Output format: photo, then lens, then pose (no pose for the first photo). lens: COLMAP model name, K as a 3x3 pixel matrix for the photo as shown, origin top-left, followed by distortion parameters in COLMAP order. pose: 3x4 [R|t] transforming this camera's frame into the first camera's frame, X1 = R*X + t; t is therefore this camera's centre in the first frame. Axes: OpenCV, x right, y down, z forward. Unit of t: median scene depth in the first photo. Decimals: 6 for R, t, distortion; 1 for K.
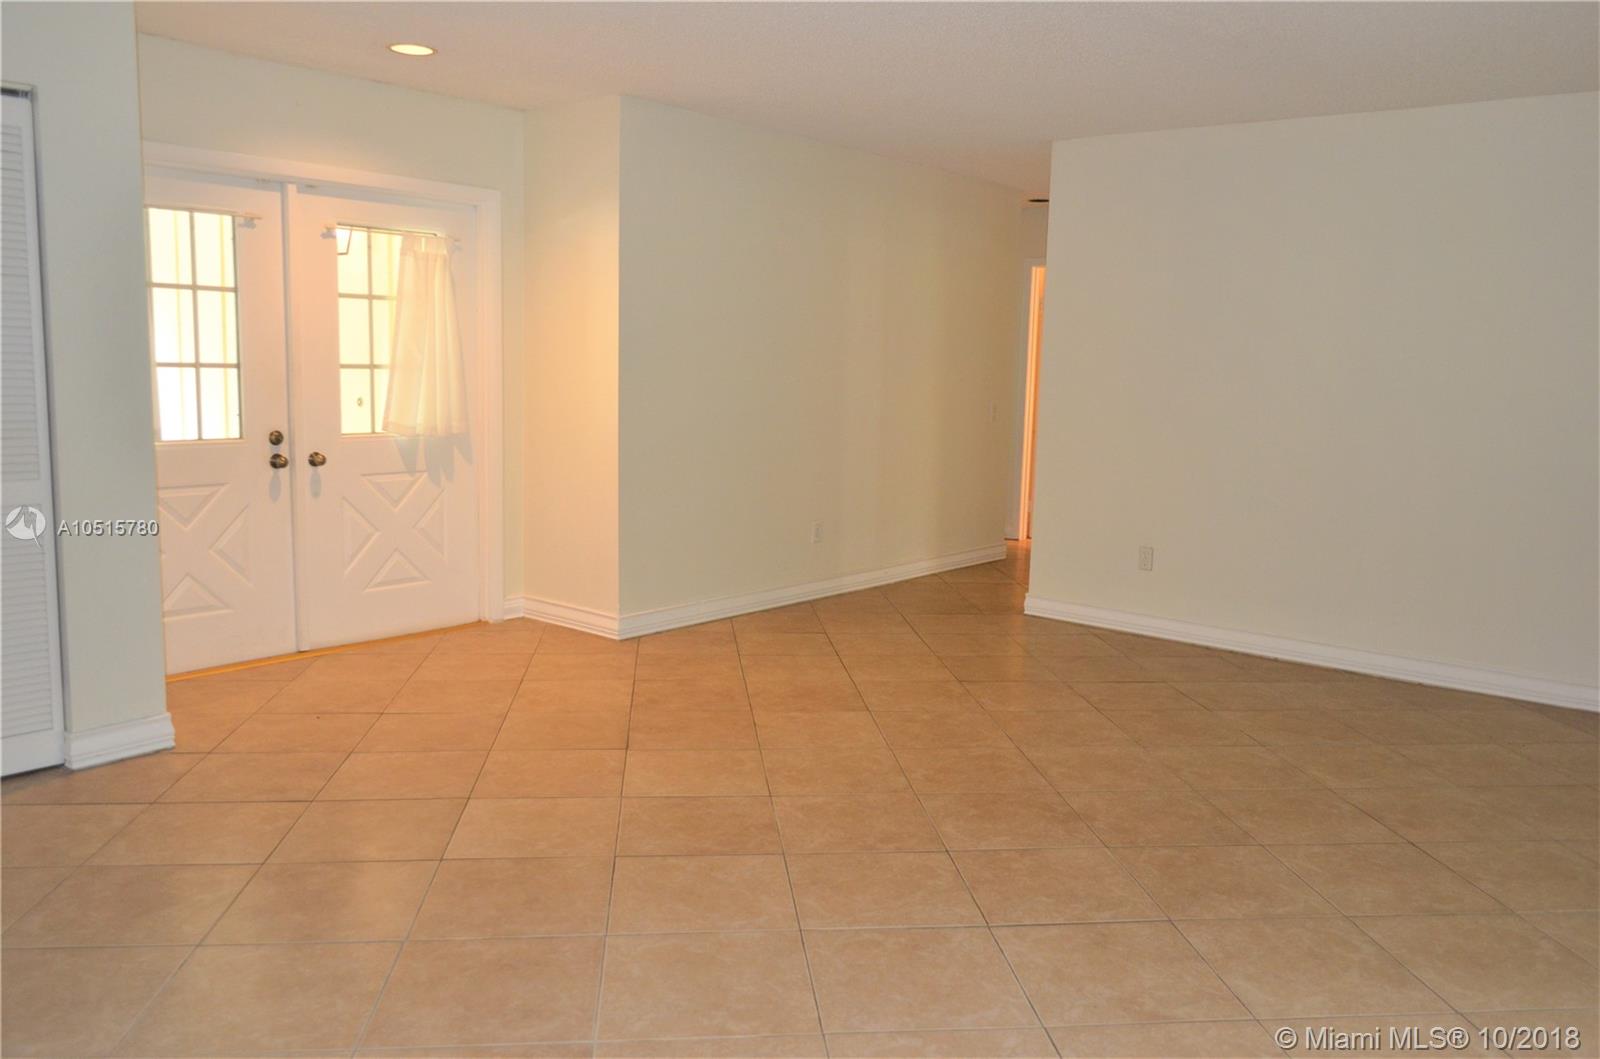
lens RADIAL K [[1238.6, 0, 805.3], [0, 1238.6, 543.1], [0, 0, 1]] dist [0.001969, -0.036223]
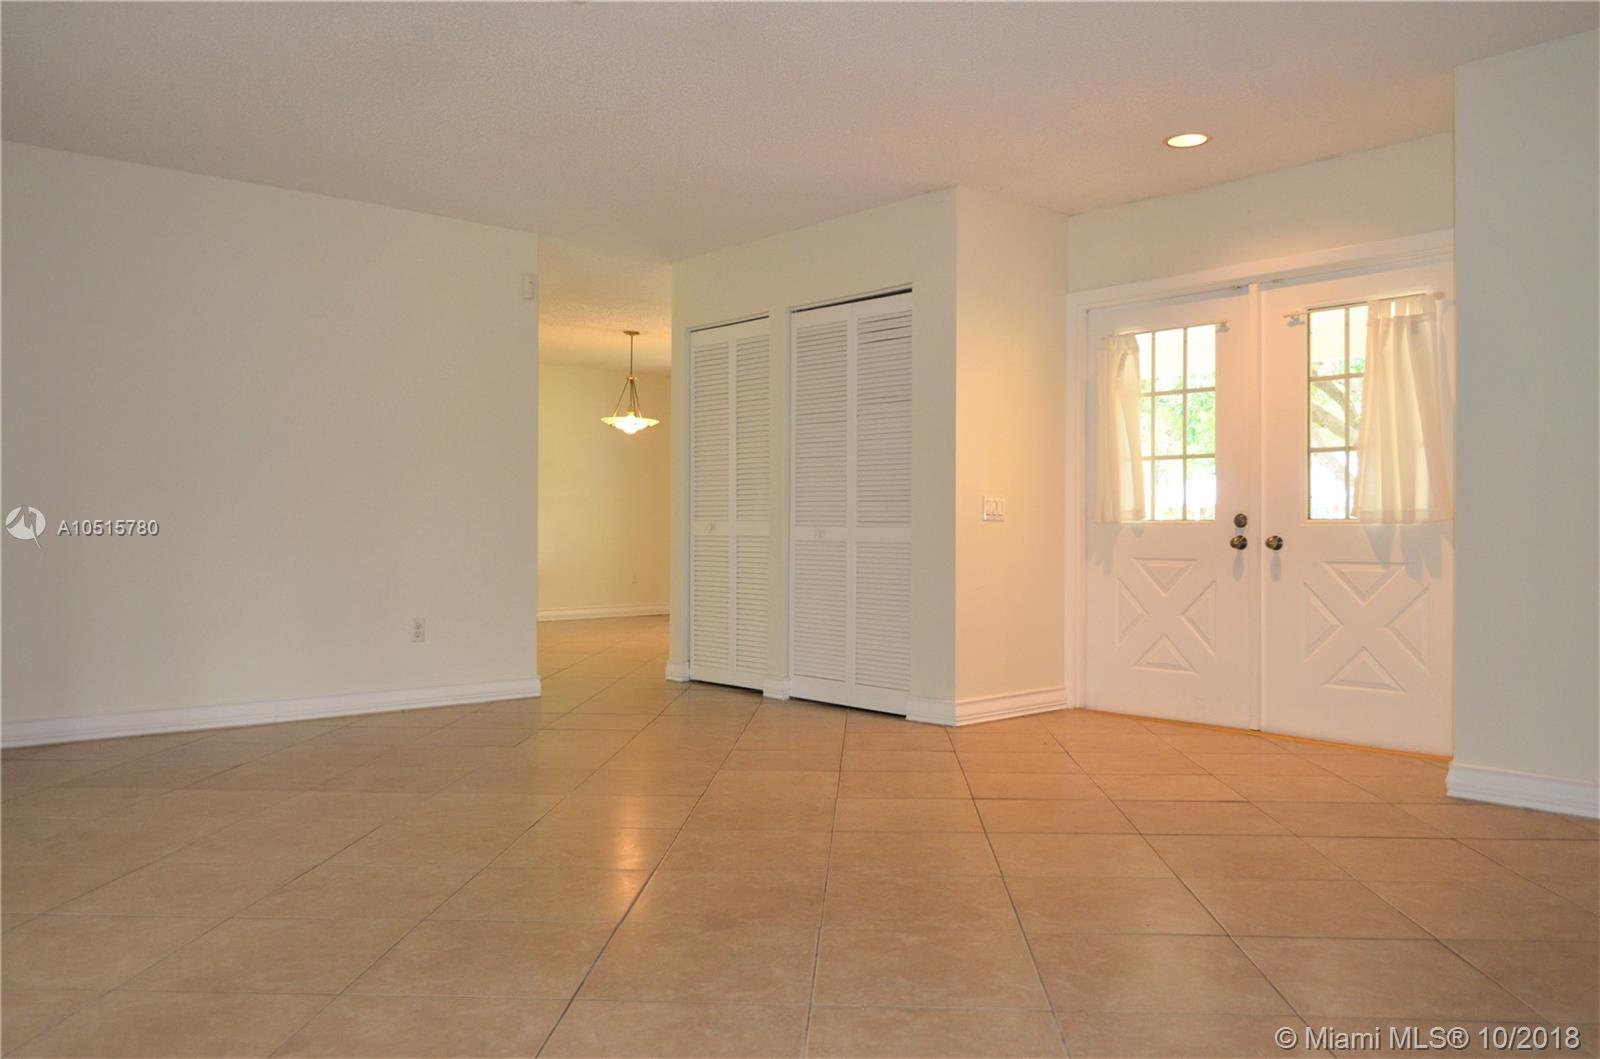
lens RADIAL K [[1238.6, 0, 805.3], [0, 1238.6, 543.1], [0, 0, 1]] dist [0.001969, -0.036223]
pose [[-0.154308, -0.014789, -0.987912, 0.681741], [-0.153039, 0.988178, 0.009111, -0.017837], [0.976098, 0.152595, -0.154747, 0.797885]]
